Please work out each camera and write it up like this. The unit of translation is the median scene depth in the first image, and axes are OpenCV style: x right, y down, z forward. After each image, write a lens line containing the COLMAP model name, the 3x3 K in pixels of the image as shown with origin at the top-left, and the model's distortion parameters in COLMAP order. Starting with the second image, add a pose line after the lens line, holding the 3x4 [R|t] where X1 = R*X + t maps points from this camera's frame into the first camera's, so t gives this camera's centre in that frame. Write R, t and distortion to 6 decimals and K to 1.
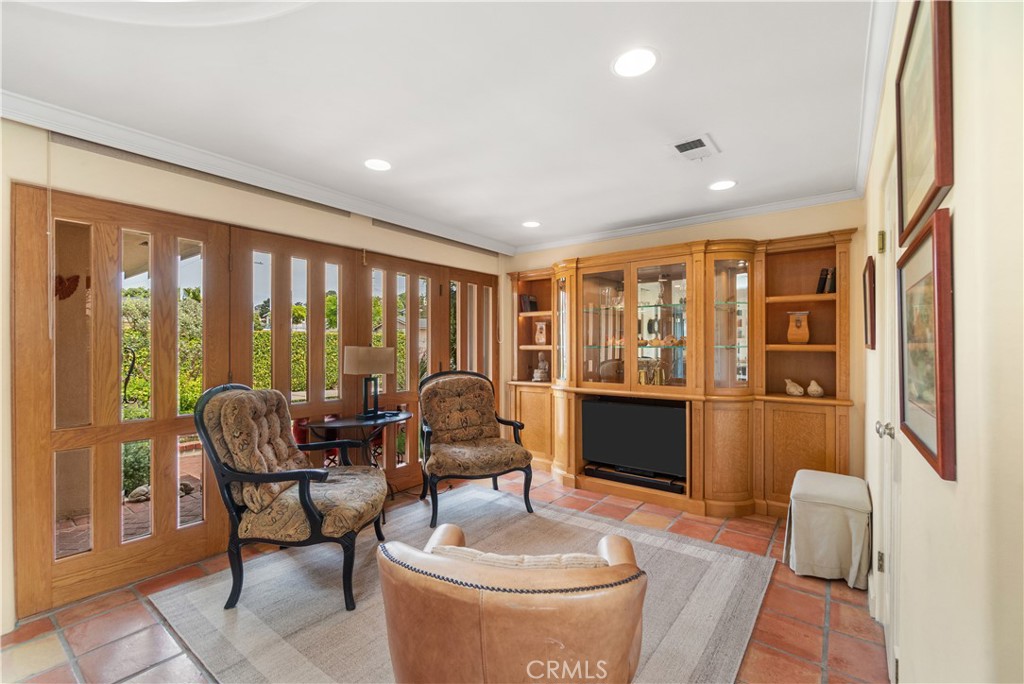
lens RADIAL K [[436.6, 0, 512.0], [0, 436.6, 342.0], [0, 0, 1]] dist [-0.003021, -0.000218]
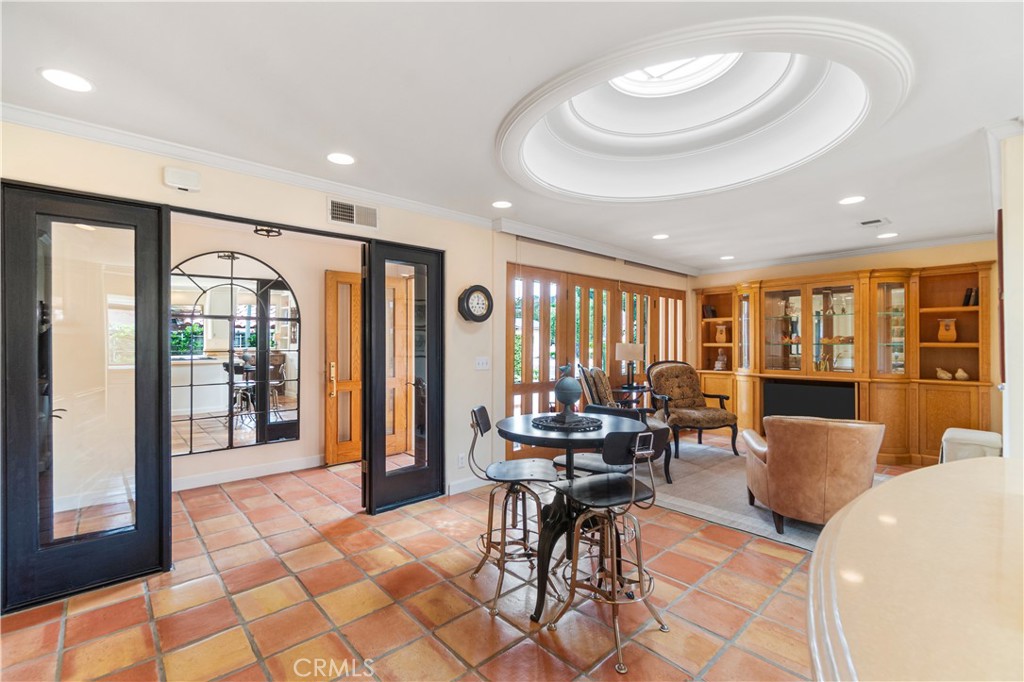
lens RADIAL K [[453.2, 0, 503.1], [0, 453.2, 338.5], [0, 0, 1]] dist [-0.001370, 0.000589]
pose [[0.982004, 0.000880, -0.188859, -0.447227], [-0.002144, 0.999977, -0.006487, 0.005107], [0.188849, 0.006775, 0.981983, -0.663901]]
